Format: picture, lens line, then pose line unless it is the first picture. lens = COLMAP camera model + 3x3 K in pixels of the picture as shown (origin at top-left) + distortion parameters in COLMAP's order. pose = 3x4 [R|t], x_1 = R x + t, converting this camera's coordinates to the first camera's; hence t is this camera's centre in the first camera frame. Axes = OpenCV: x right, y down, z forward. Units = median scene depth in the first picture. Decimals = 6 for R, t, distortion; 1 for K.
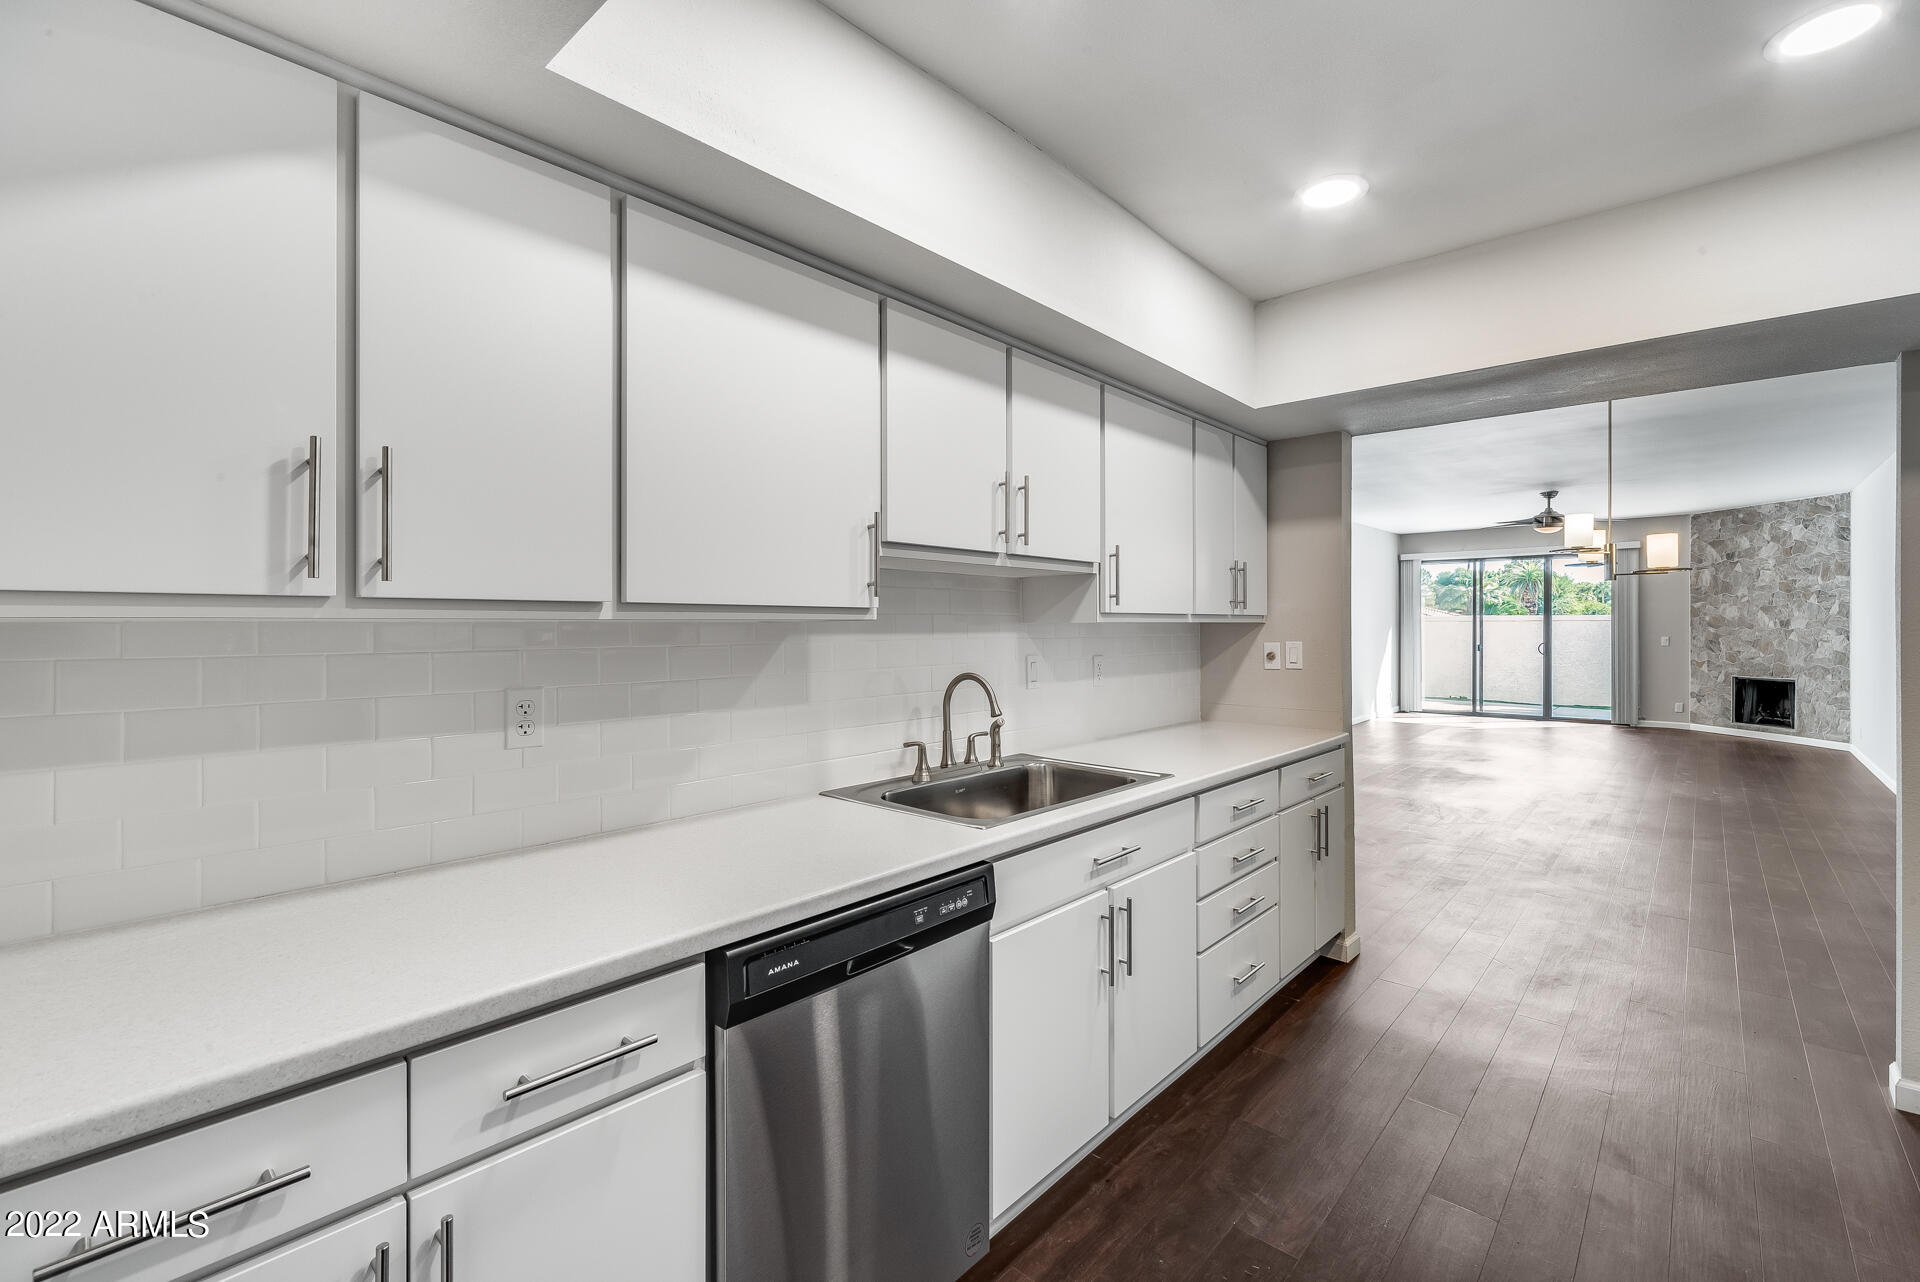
lens RADIAL K [[816.8, 0, 972.1], [0, 816.8, 626.9], [0, 0, 1]] dist [0.002202, -0.001957]
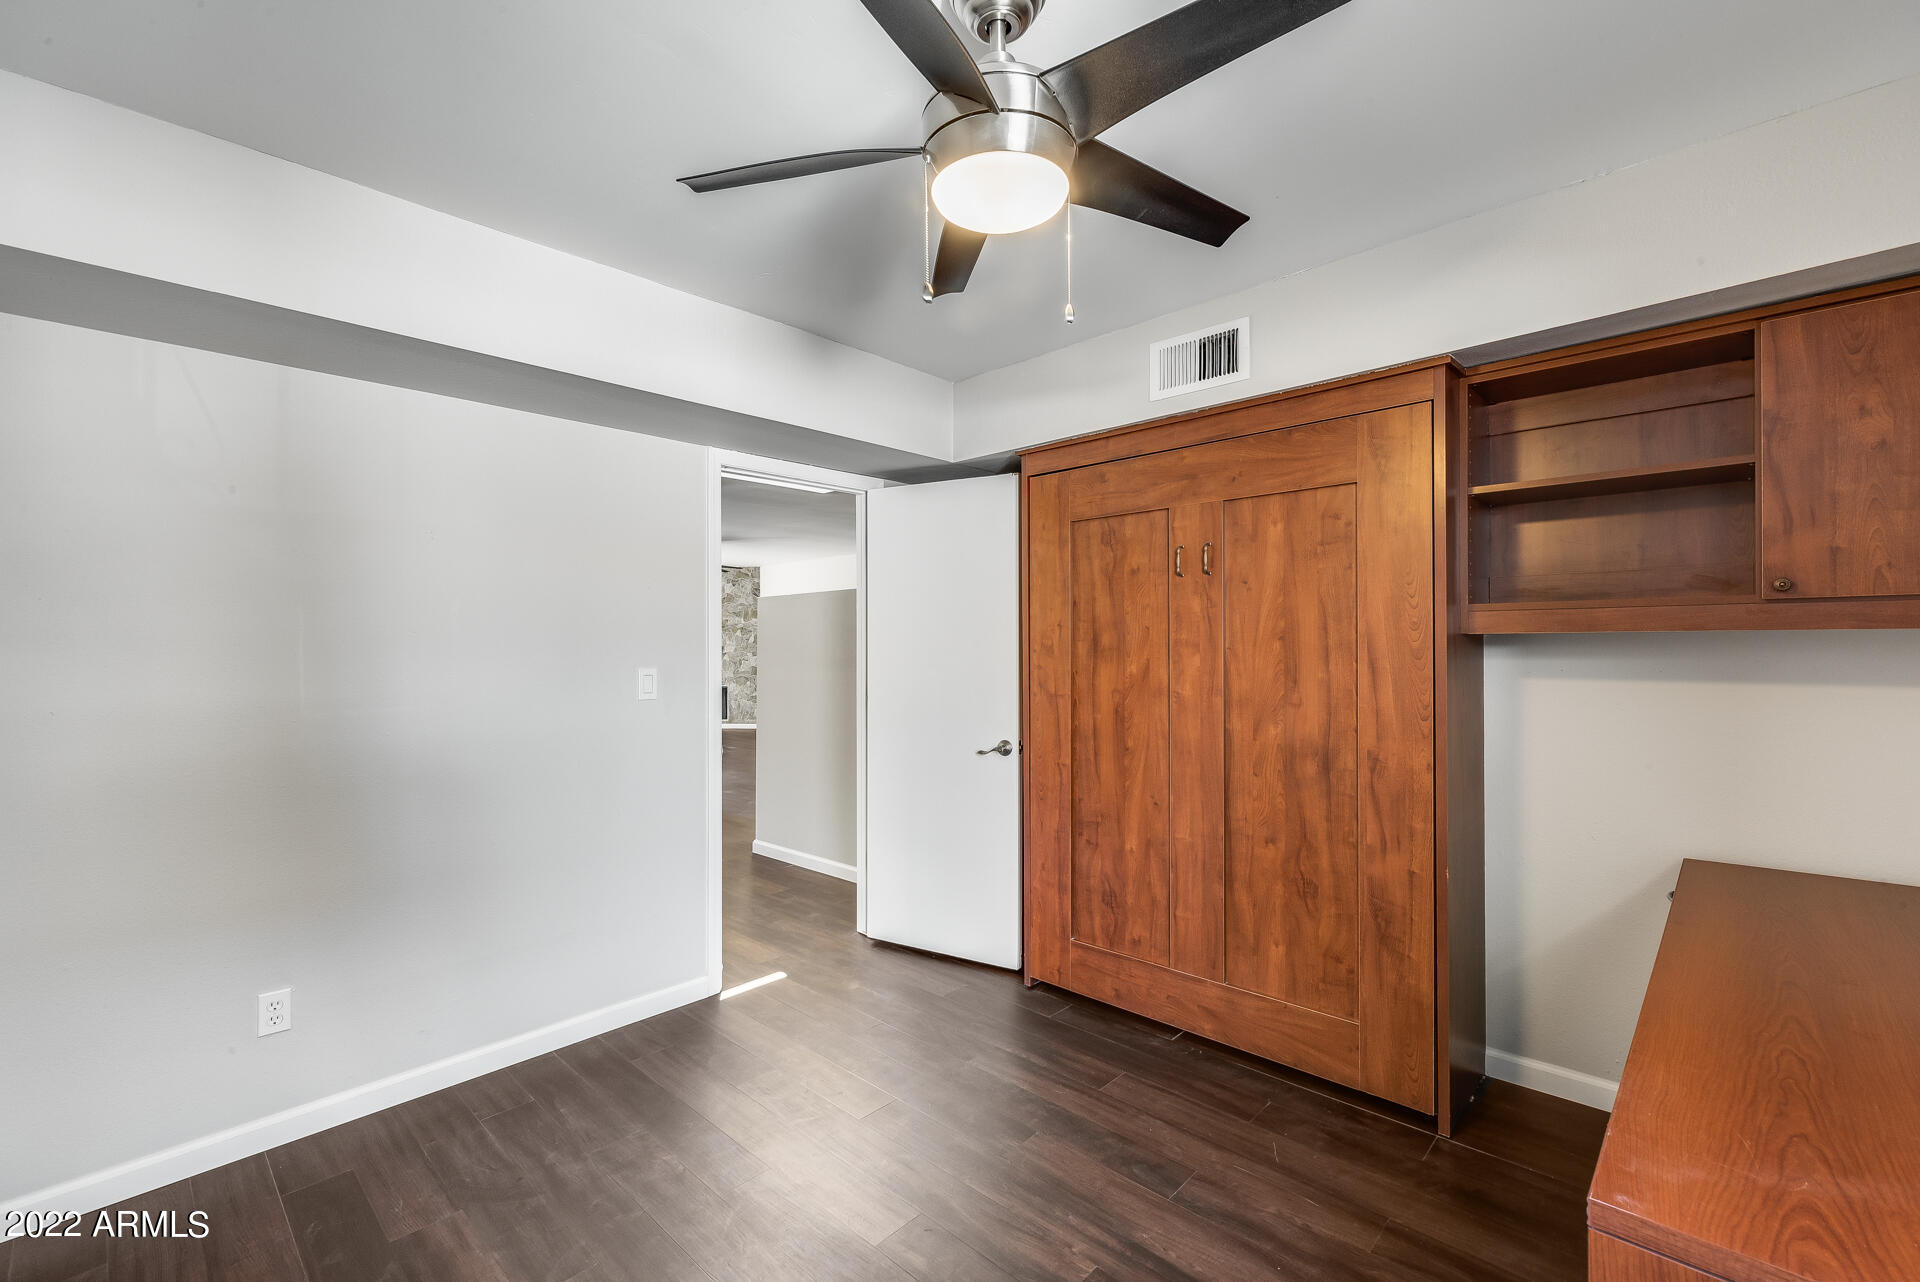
lens RADIAL K [[816.8, 0, 943.6], [0, 816.8, 647.5], [0, 0, 1]] dist [0.002202, -0.001957]
pose [[0.019181, -0.004113, 0.999808, -0.455357], [0.003801, 0.999985, 0.004041, -0.010319], [-0.999809, 0.003723, 0.019197, 0.537857]]
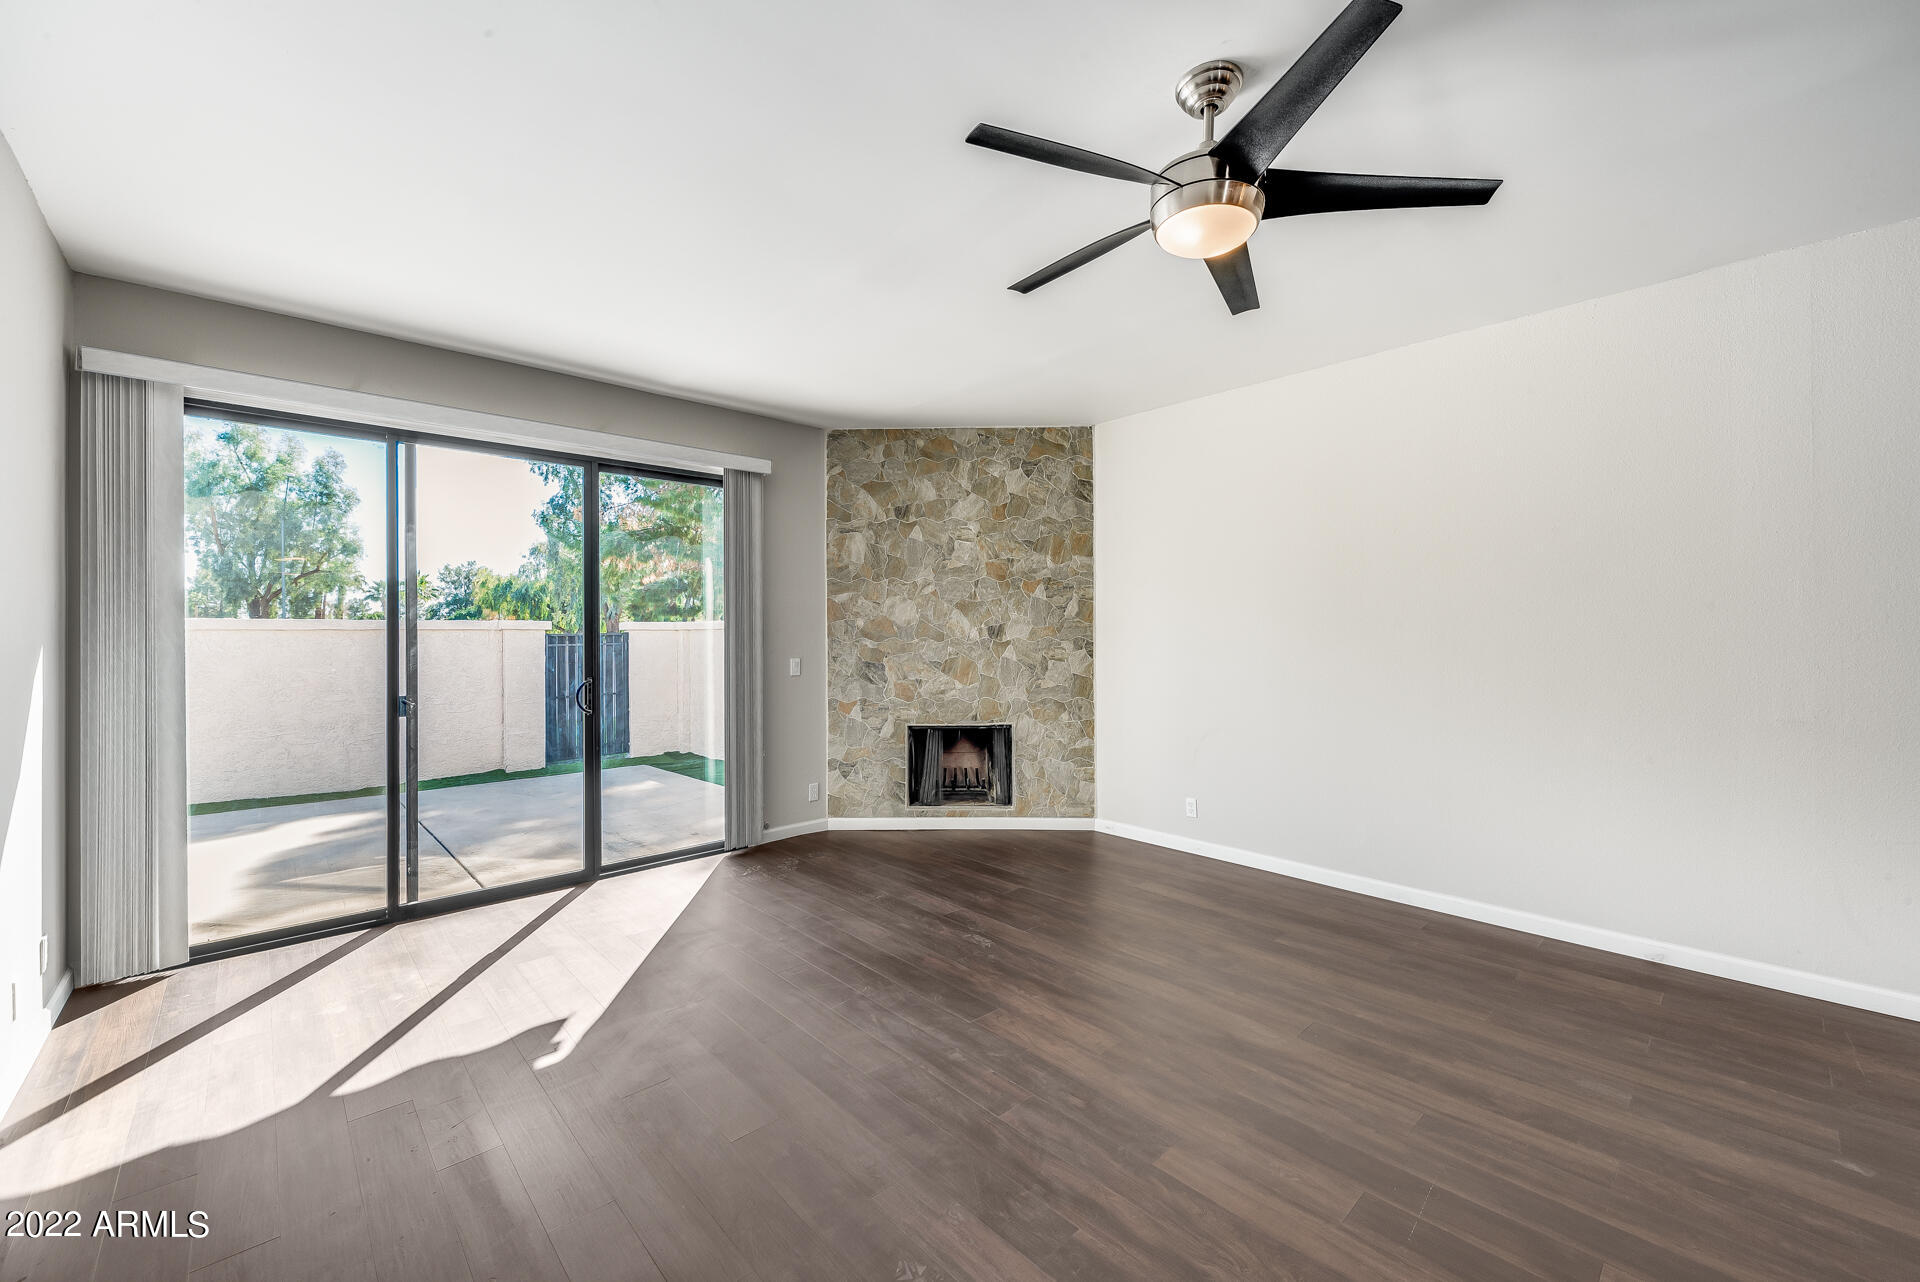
lens RADIAL K [[752.6, 0, 950.1], [0, 752.6, 631.3], [0, 0, 1]] dist [-0.000673, -0.001161]
pose [[0.090071, 0.004973, 0.995923, 0.420699], [0.008285, 0.999949, -0.005742, -0.001284], [-0.995901, 0.008768, 0.090025, 0.933402]]
